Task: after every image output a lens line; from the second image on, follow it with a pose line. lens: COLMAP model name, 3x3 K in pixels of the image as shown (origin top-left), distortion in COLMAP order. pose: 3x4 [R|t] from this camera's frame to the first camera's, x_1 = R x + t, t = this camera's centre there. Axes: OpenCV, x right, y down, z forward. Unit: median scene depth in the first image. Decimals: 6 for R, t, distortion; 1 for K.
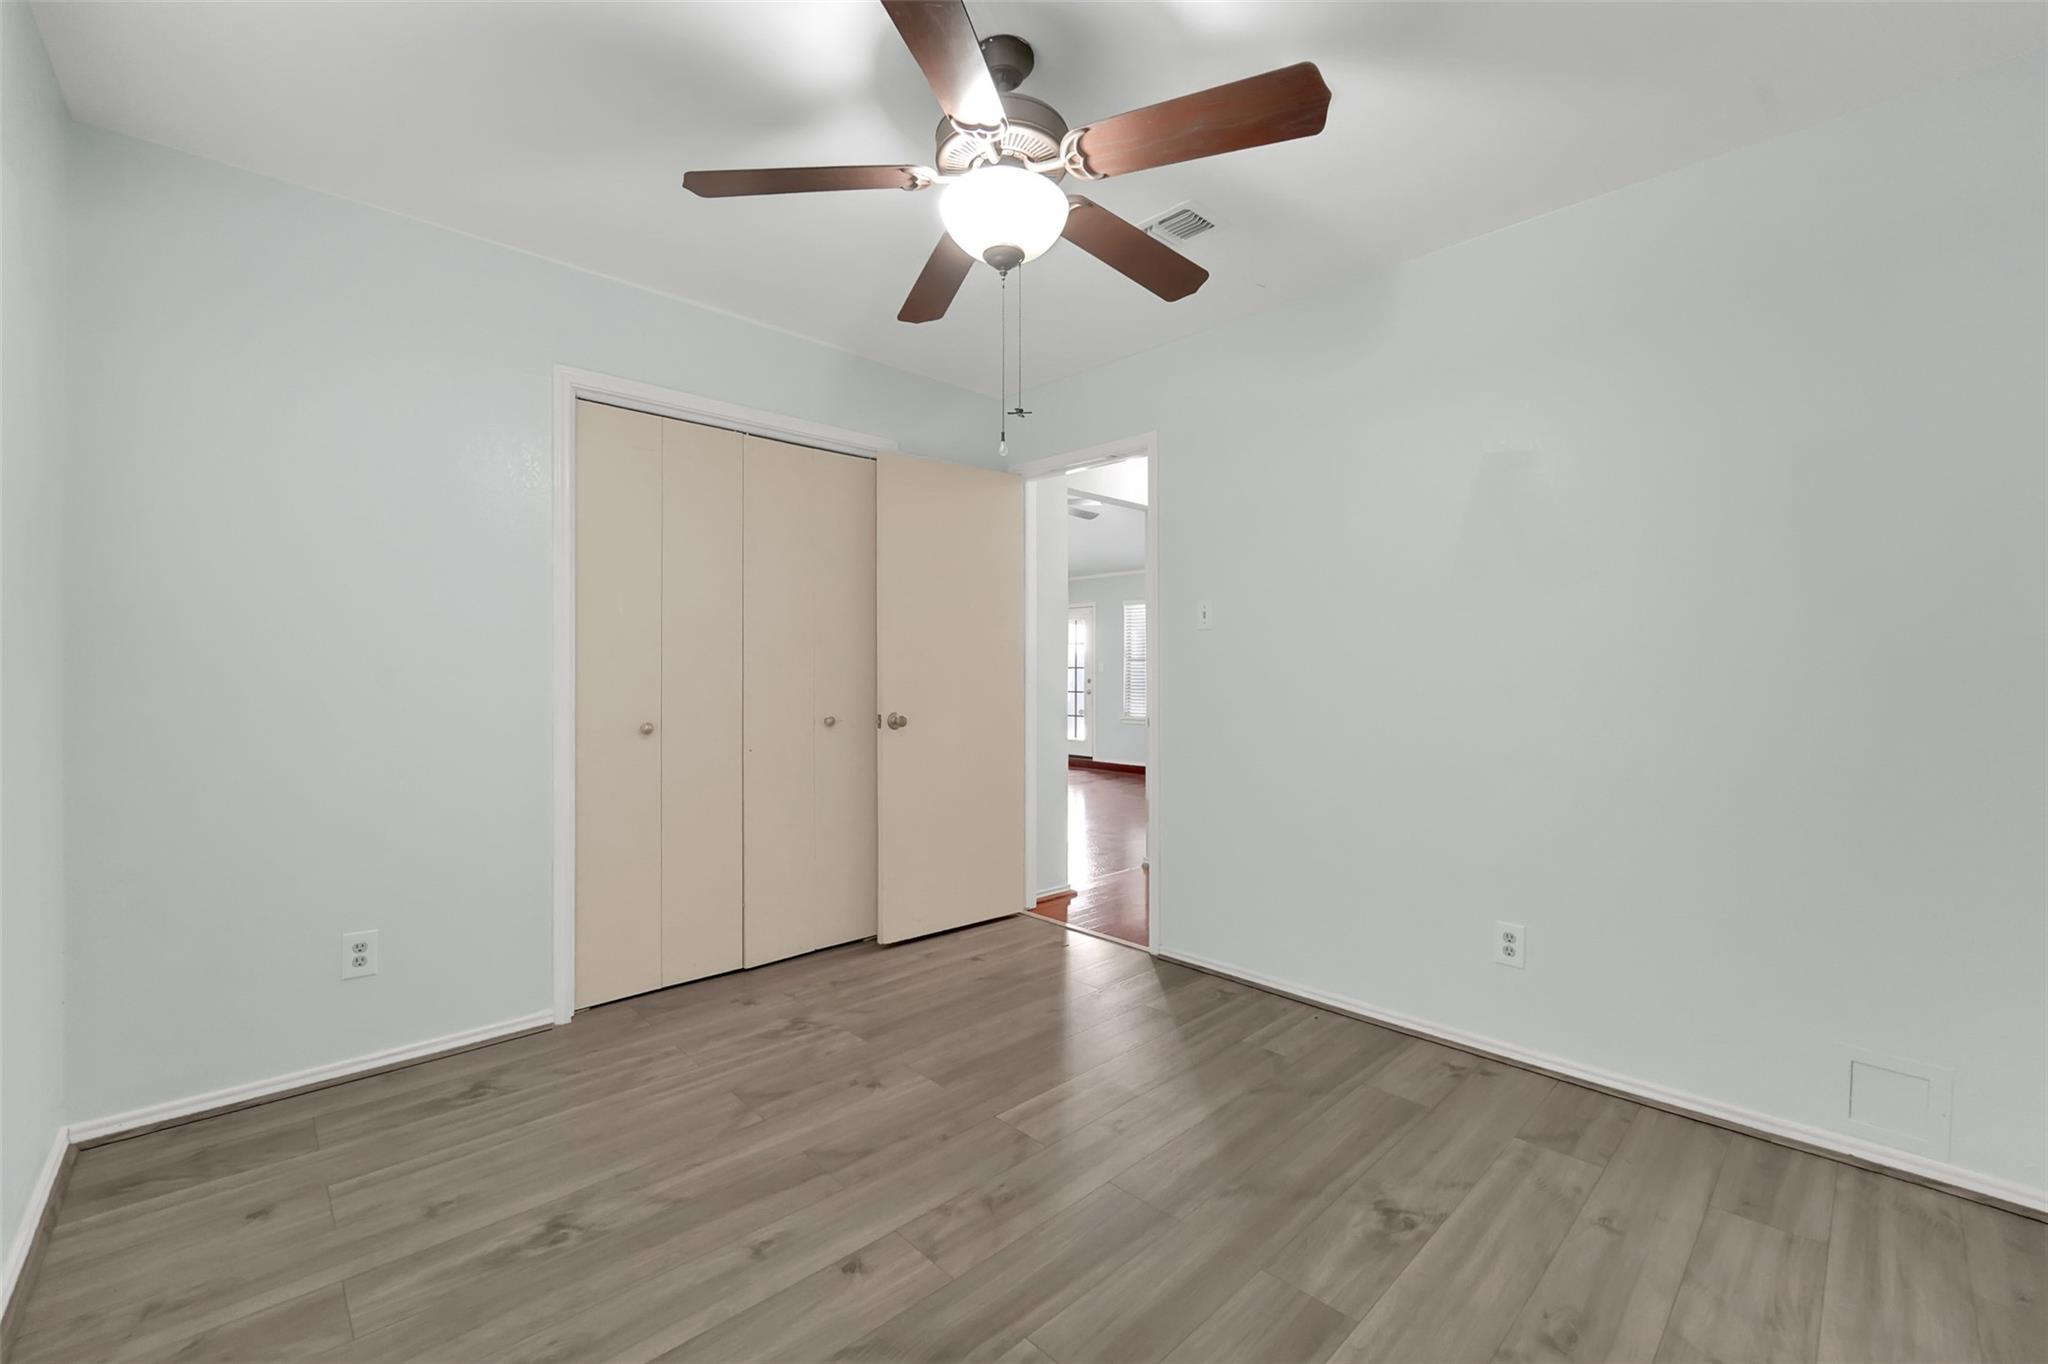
lens RADIAL K [[838.4, 0, 1022.9], [0, 838.4, 679.2], [0, 0, 1]] dist [0.008991, -0.000066]
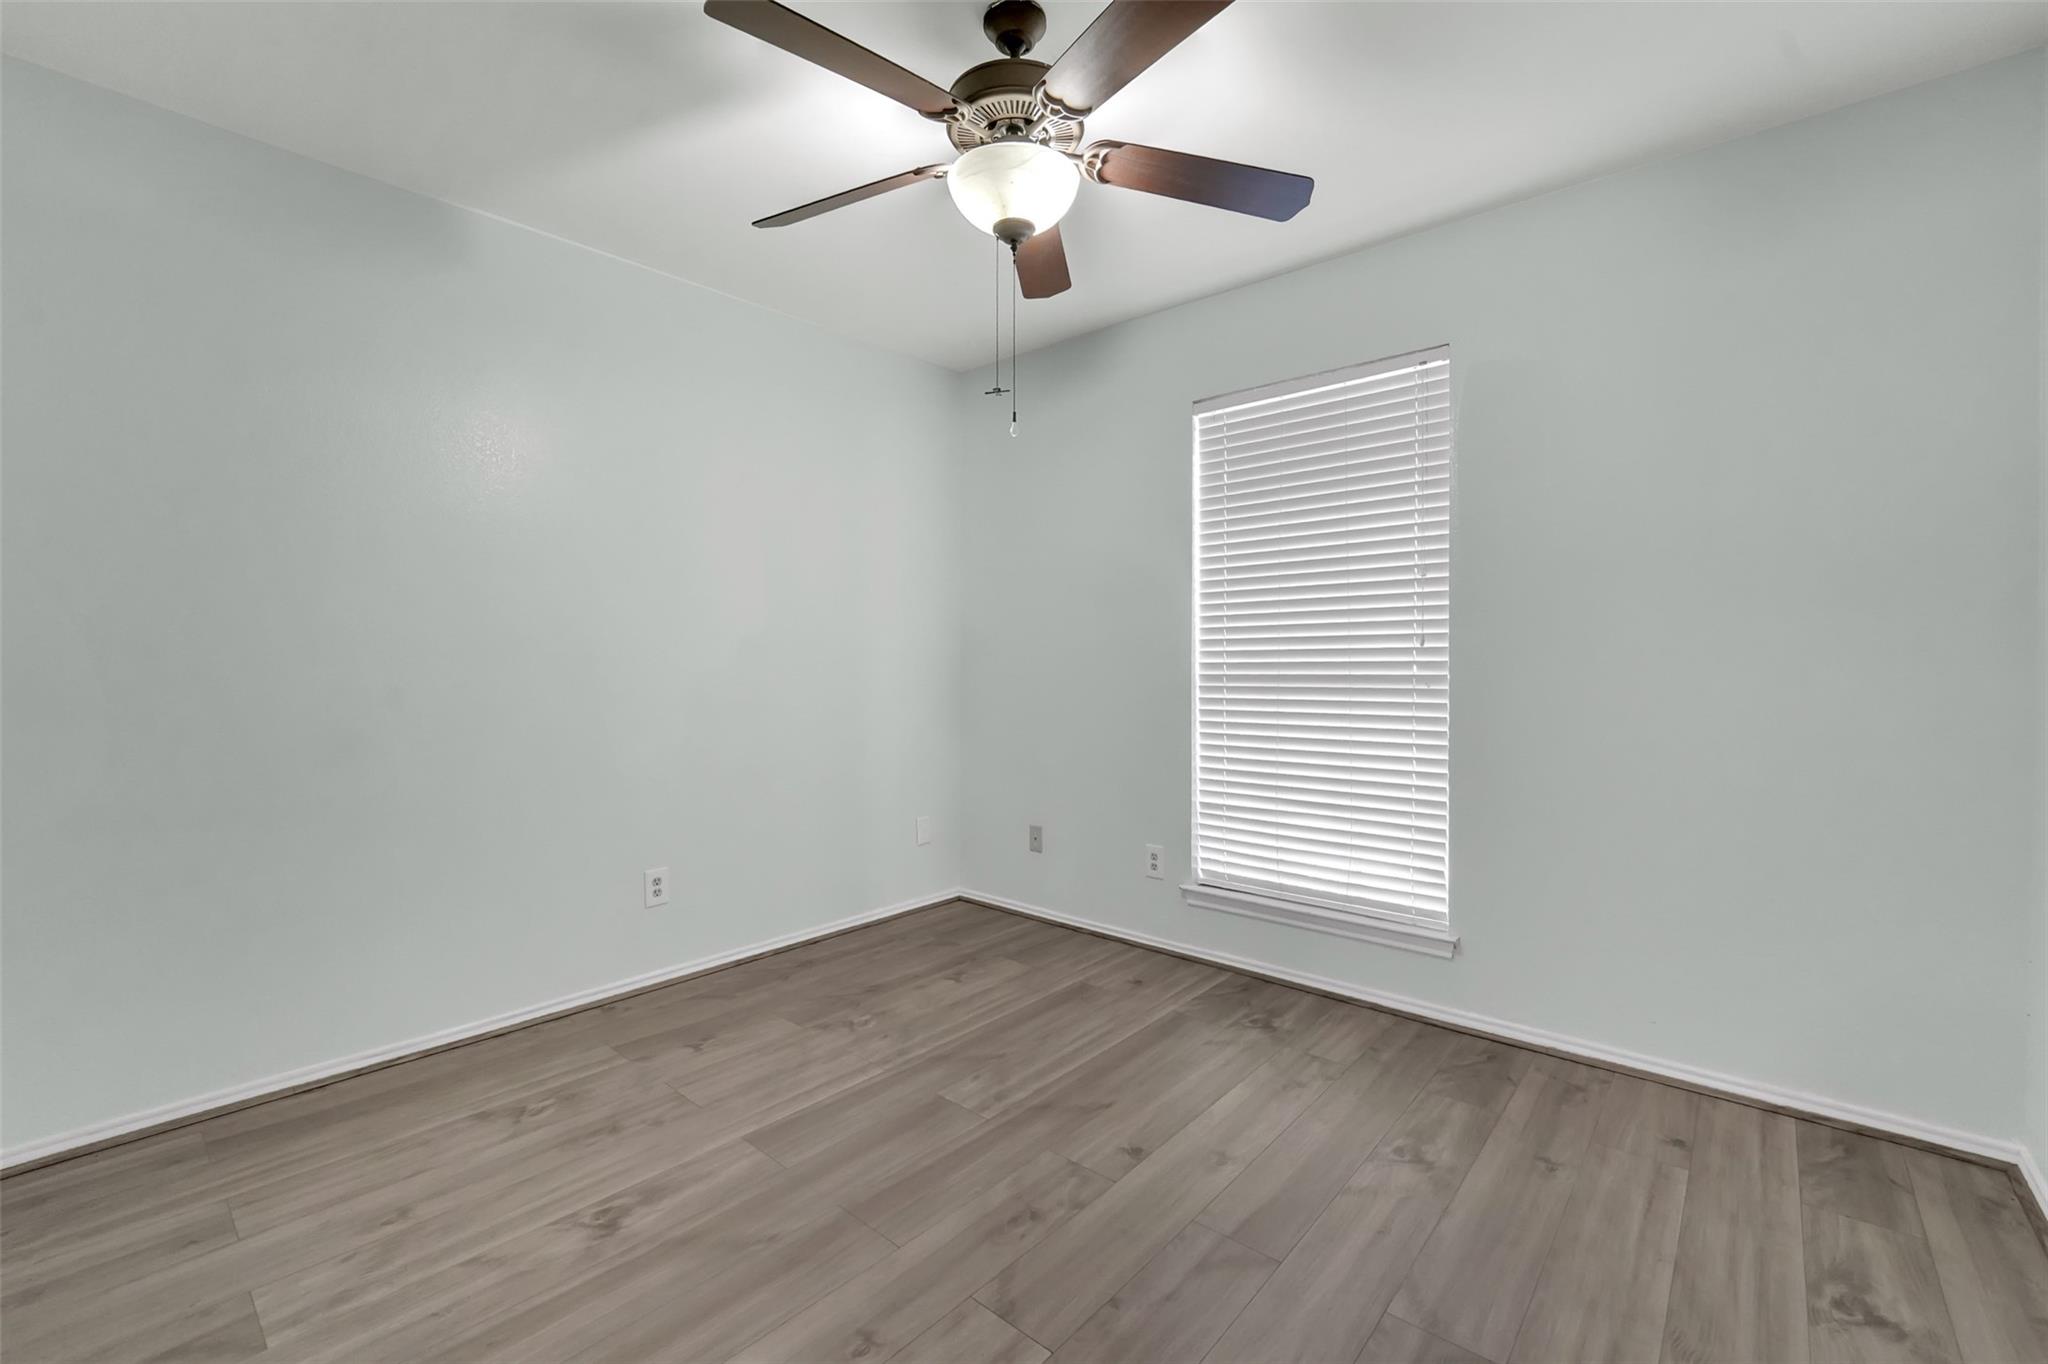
lens RADIAL K [[838.4, 0, 1027.2], [0, 838.4, 669.0], [0, 0, 1]] dist [0.008991, -0.000066]
pose [[-0.996002, -0.002939, -0.089284, 0.053807], [-0.005062, 0.999710, 0.023562, -0.014973], [0.089189, 0.023920, -0.995727, 1.966425]]
